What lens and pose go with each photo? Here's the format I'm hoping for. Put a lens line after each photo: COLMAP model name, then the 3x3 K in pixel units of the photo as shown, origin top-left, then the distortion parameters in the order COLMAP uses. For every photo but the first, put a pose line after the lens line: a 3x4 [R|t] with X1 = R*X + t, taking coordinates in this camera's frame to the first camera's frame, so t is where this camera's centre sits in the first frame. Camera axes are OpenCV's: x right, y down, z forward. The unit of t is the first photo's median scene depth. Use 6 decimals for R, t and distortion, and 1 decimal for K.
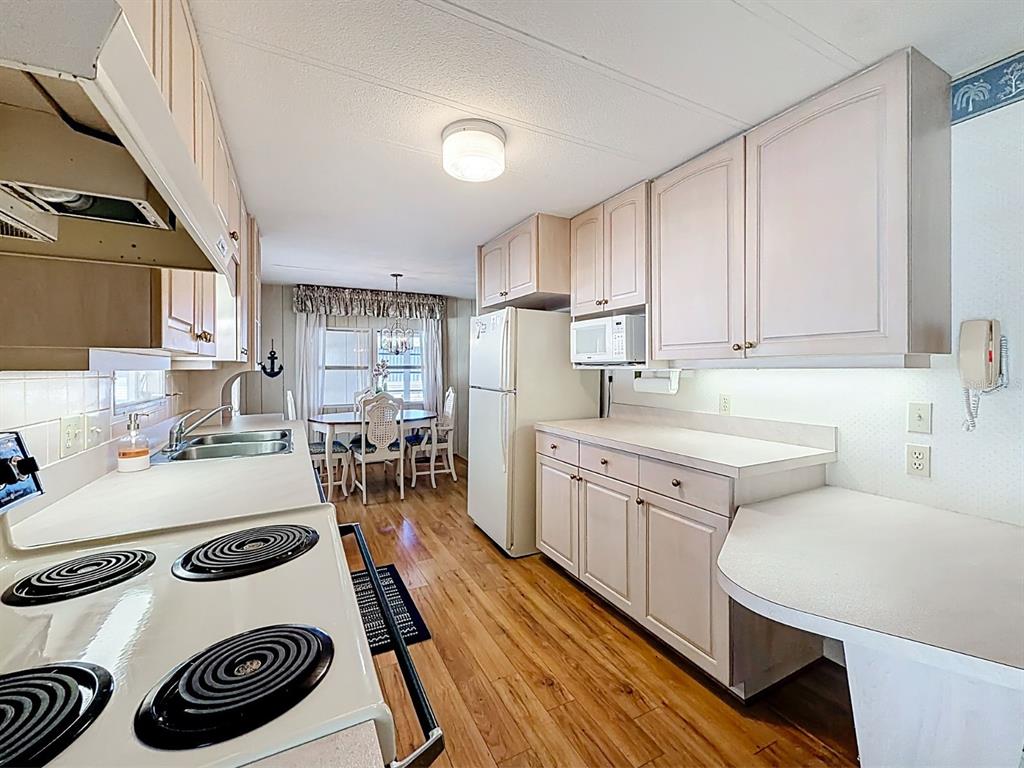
lens RADIAL K [[424.0, 0, 515.5], [0, 424.0, 369.6], [0, 0, 1]] dist [0.000957, -0.000080]
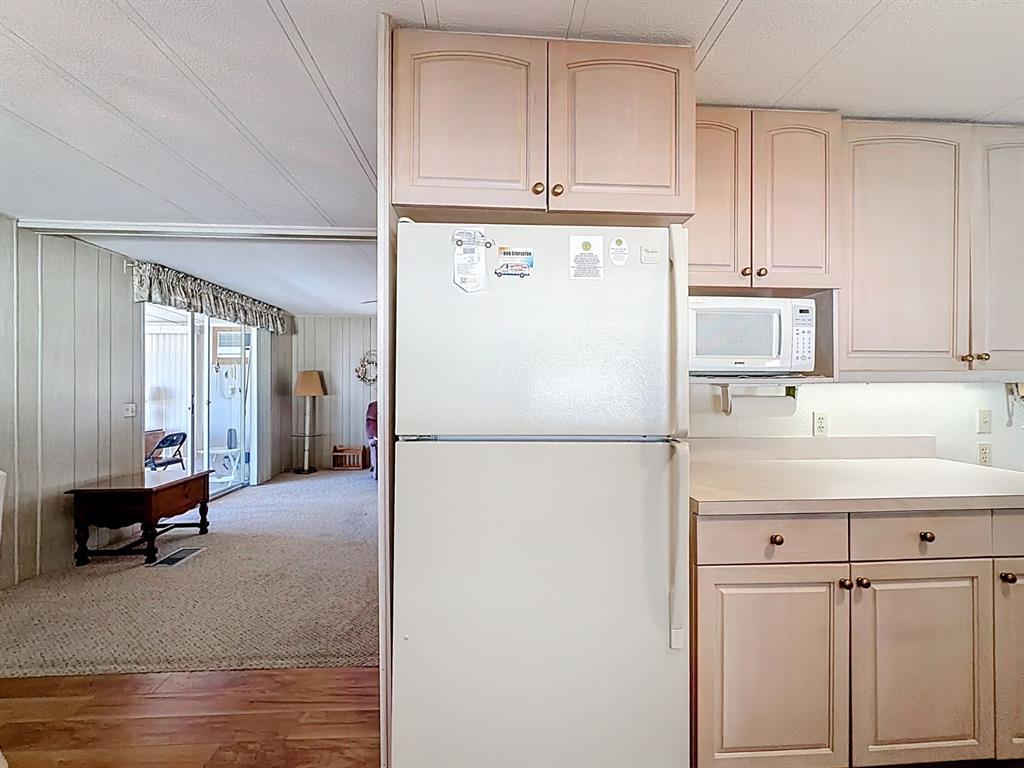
lens RADIAL K [[419.3, 0, 516.0], [0, 419.3, 383.0], [0, 0, 1]] dist [-0.000675, -0.000489]
pose [[0.413032, 0.006177, 0.910696, -0.546105], [0.001292, 0.999972, -0.007369, 0.003087], [-0.910716, 0.004220, 0.413013, 1.224133]]
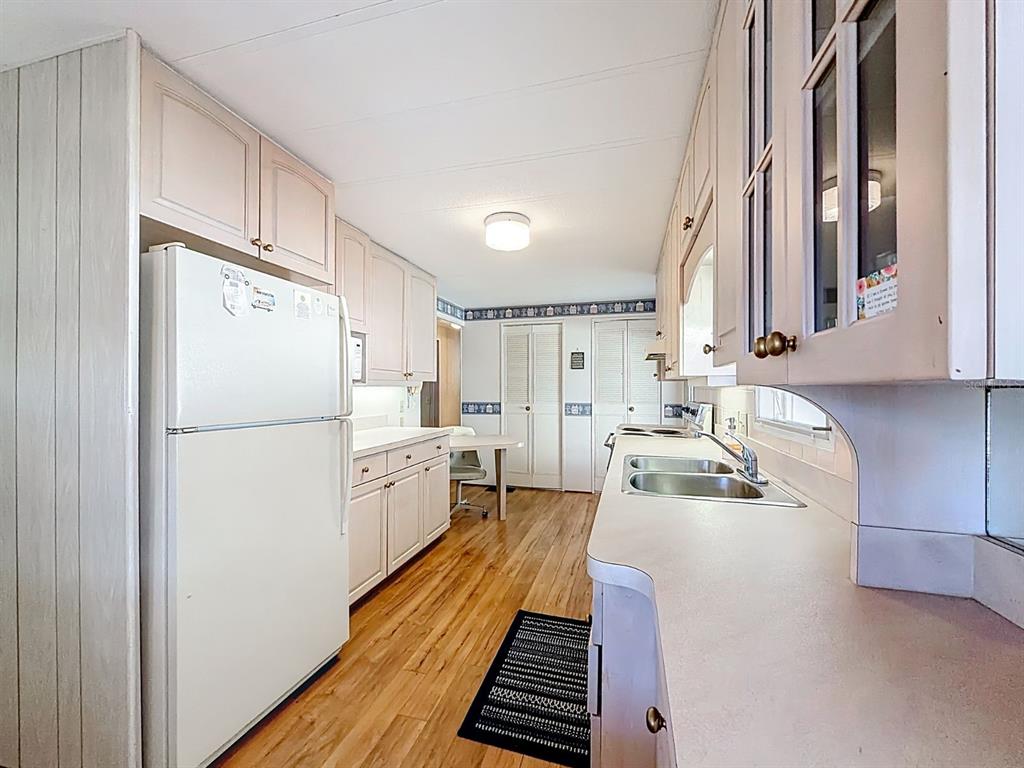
lens RADIAL K [[419.3, 0, 516.0], [0, 419.3, 383.0], [0, 0, 1]] dist [-0.000675, -0.000489]
pose [[-0.733083, 0.008712, 0.680084, -0.880016], [-0.000415, 0.999912, -0.013257, 0.005551], [-0.680139, -0.010001, -0.733015, 1.650324]]
